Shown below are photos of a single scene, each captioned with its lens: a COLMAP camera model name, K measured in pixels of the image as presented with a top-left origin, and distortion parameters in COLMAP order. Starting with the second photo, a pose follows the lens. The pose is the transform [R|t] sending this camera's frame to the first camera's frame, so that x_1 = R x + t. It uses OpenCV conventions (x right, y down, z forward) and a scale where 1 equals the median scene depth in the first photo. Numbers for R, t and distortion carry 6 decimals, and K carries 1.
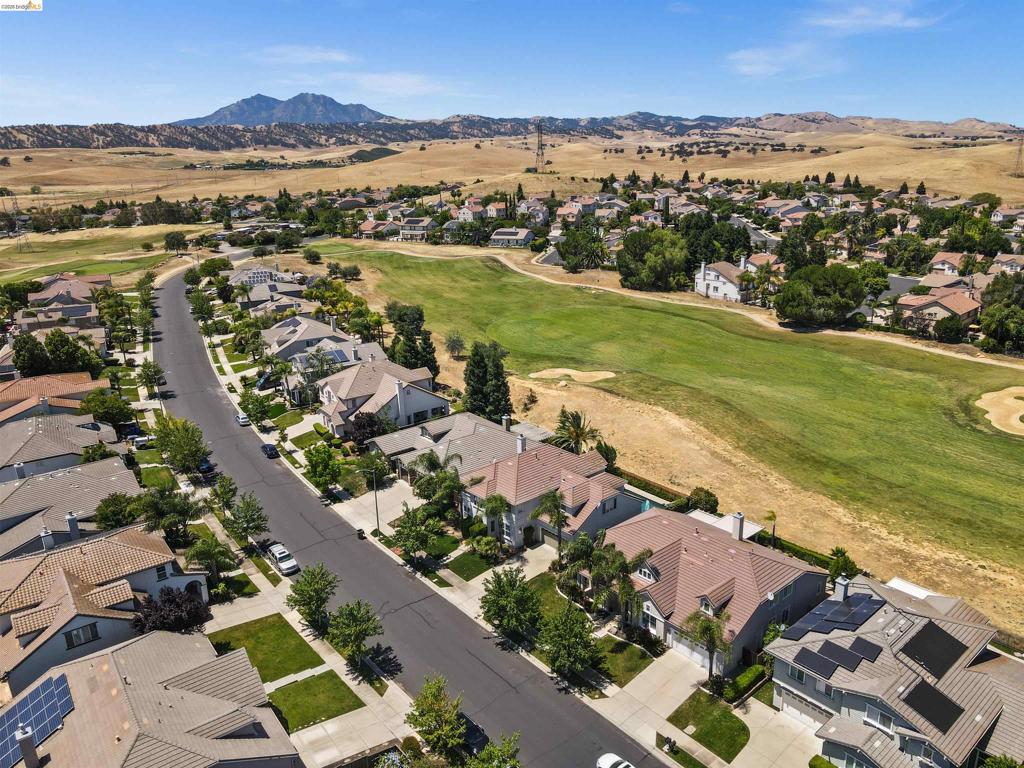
lens RADIAL K [[740.9, 0, 512.0], [0, 740.9, 384.0], [0, 0, 1]] dist [0.004920, 0.004691]
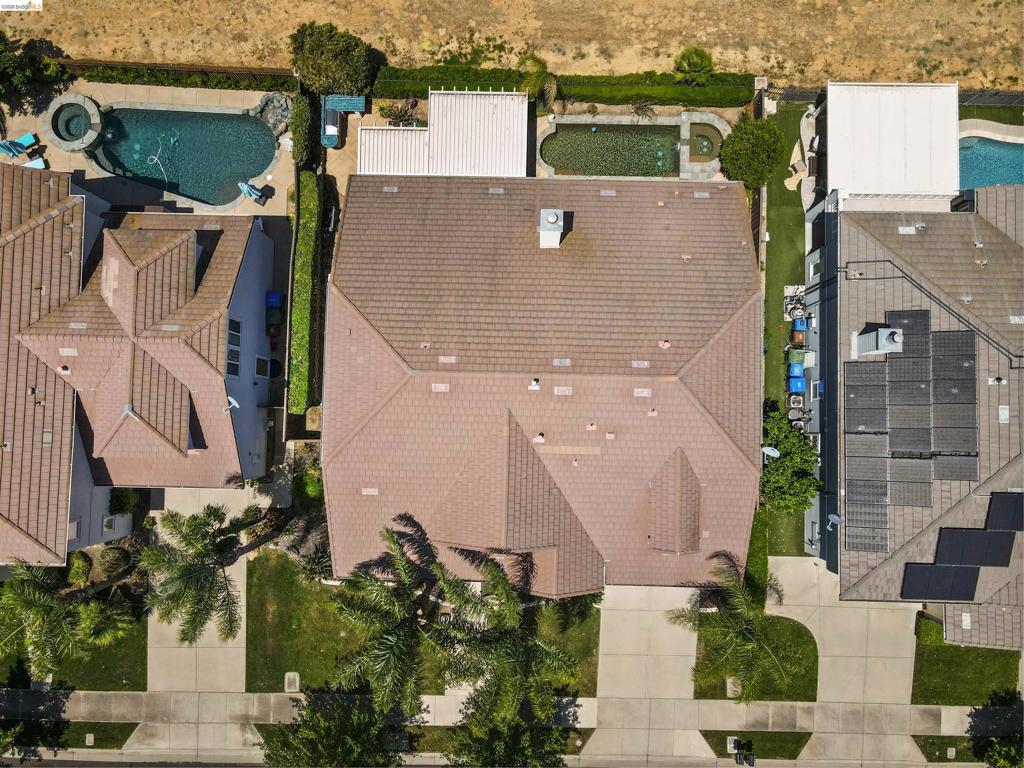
lens RADIAL K [[764.5, 0, 512.0], [0, 764.5, 384.0], [0, 0, 1]] dist [0.000331, 0.014886]
pose [[0.663930, -0.746617, 0.041947, 0.092343], [0.224603, 0.252604, 0.941140, -0.075176], [-0.713267, -0.615430, 0.335405, 0.356336]]
